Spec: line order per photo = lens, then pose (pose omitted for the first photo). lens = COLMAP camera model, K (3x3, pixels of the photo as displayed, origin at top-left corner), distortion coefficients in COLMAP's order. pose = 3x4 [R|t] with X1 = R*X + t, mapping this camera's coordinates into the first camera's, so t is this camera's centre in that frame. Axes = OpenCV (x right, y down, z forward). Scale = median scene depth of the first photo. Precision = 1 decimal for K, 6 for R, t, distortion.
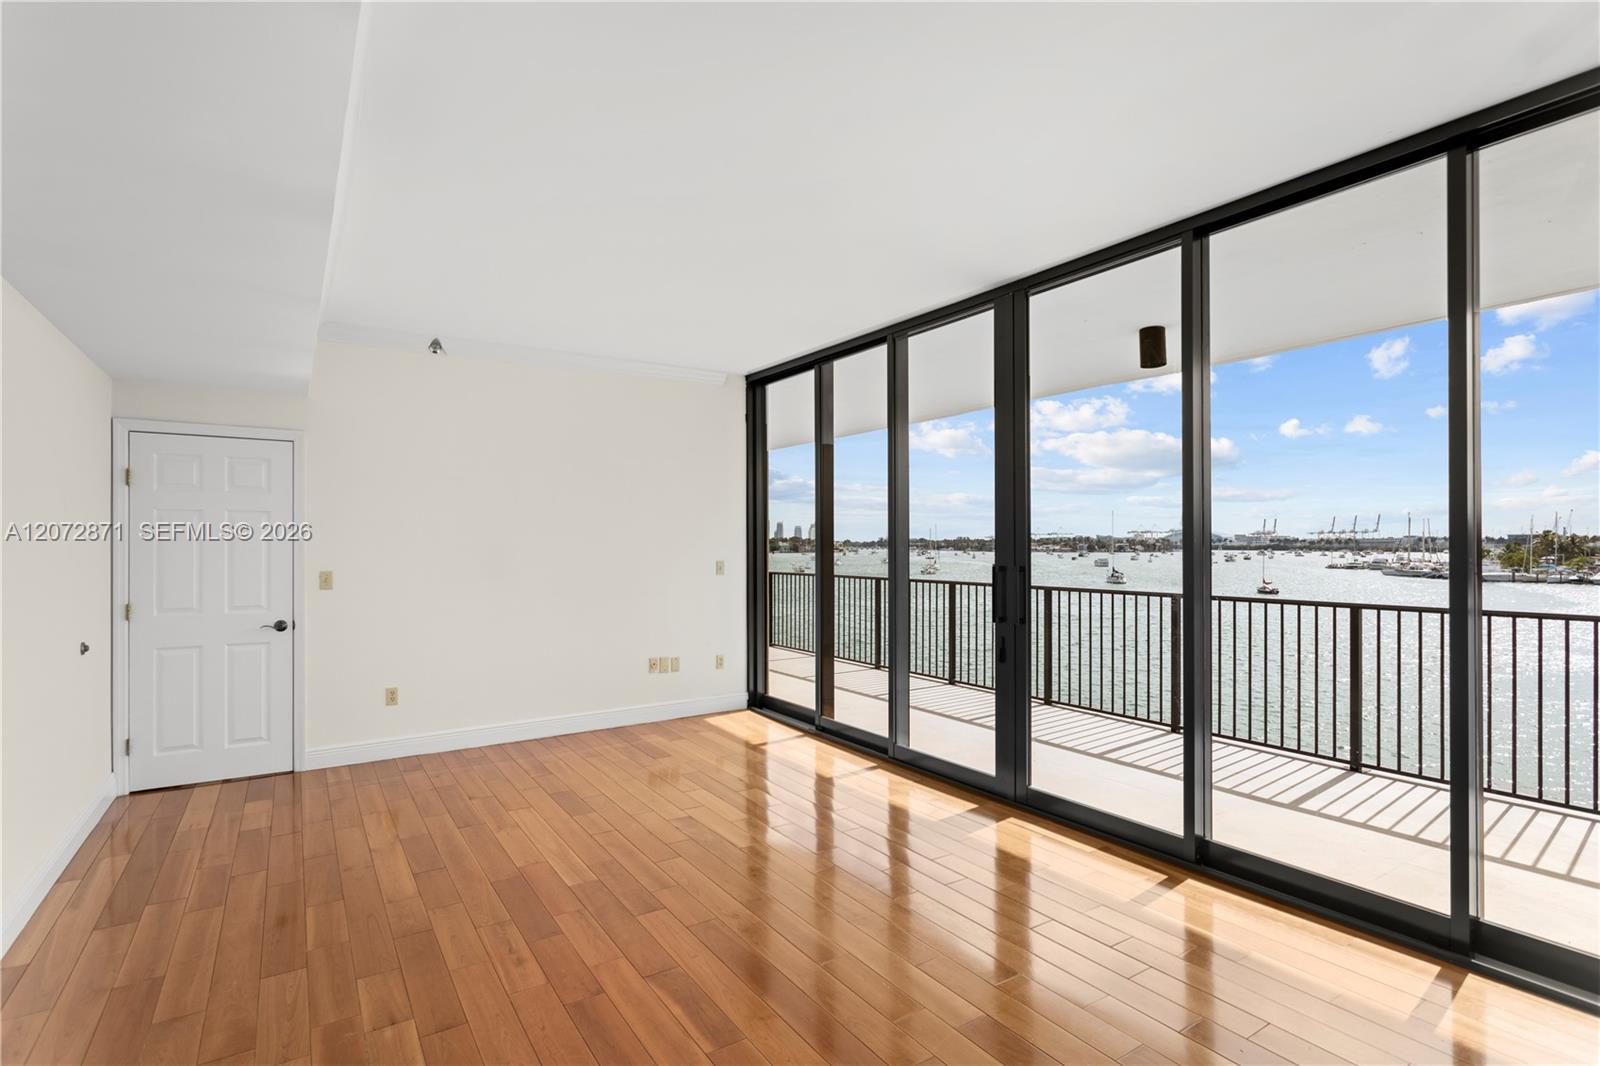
lens RADIAL K [[799.6, 0, 702.9], [0, 799.6, 535.2], [0, 0, 1]] dist [-0.013275, -0.002293]
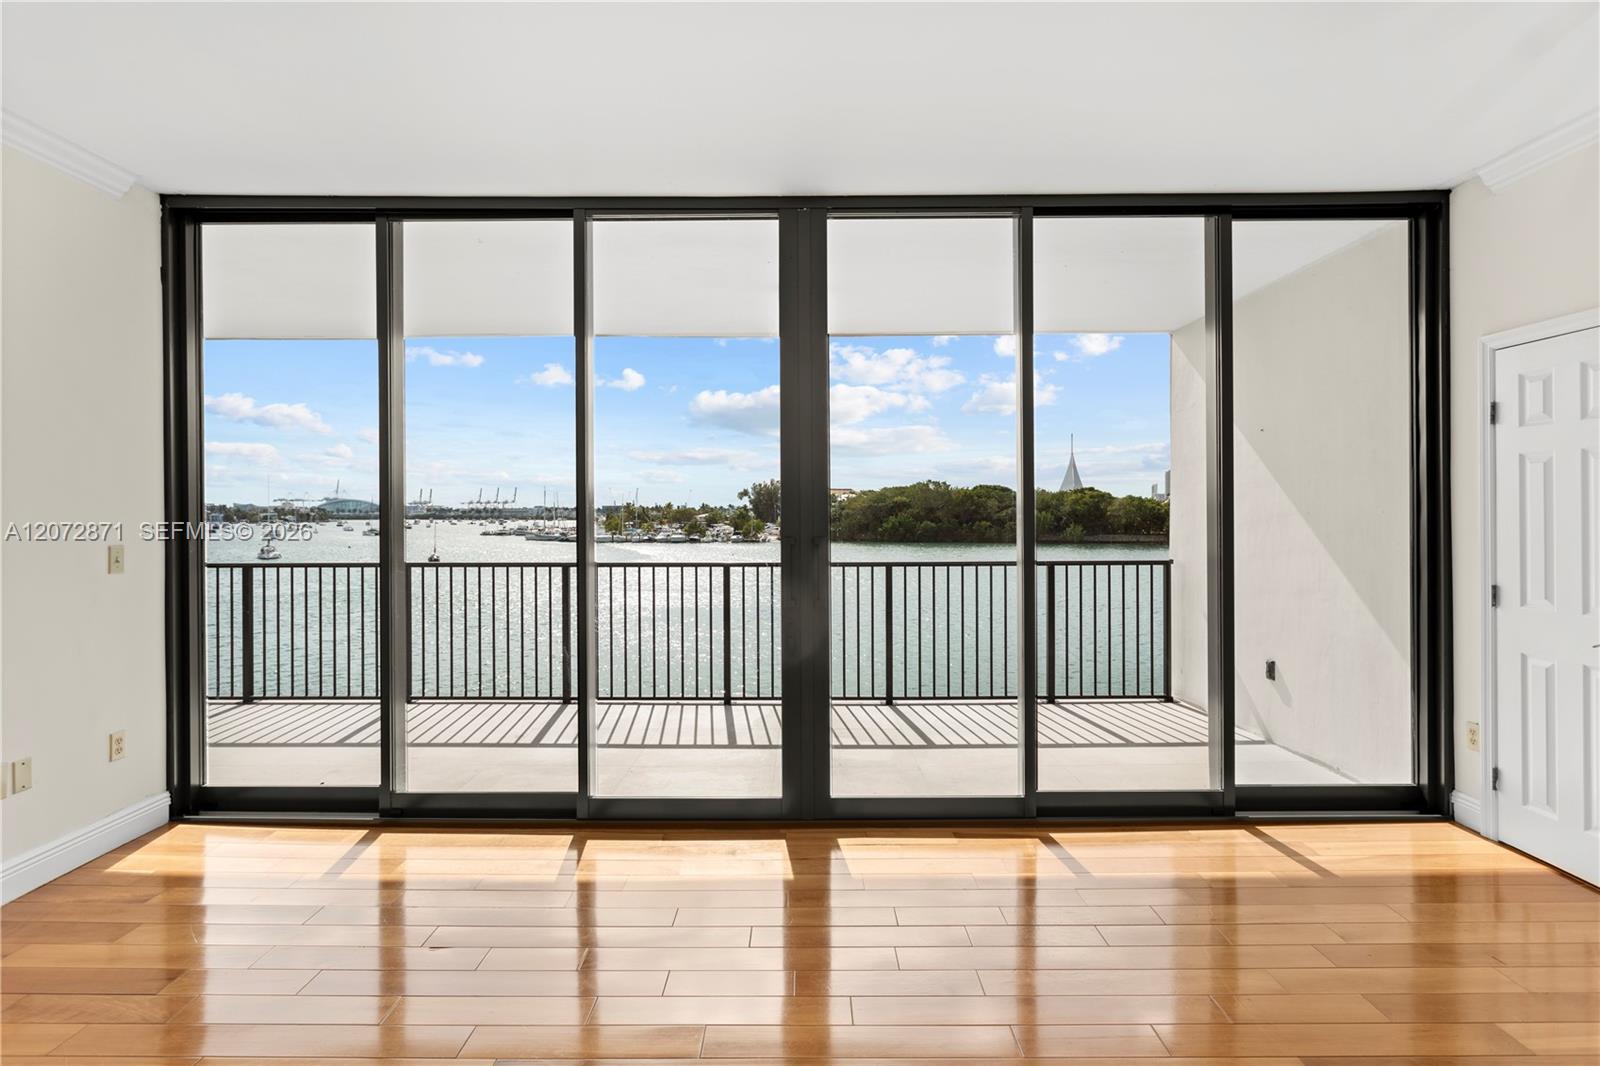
lens RADIAL K [[799.6, 0, 702.9], [0, 799.6, 535.2], [0, 0, 1]] dist [-0.013275, -0.002293]
pose [[0.464843, -0.026238, 0.885004, -0.116521], [-0.007787, 0.999401, 0.033720, 0.001749], [-0.885359, -0.022566, 0.464360, 0.208324]]
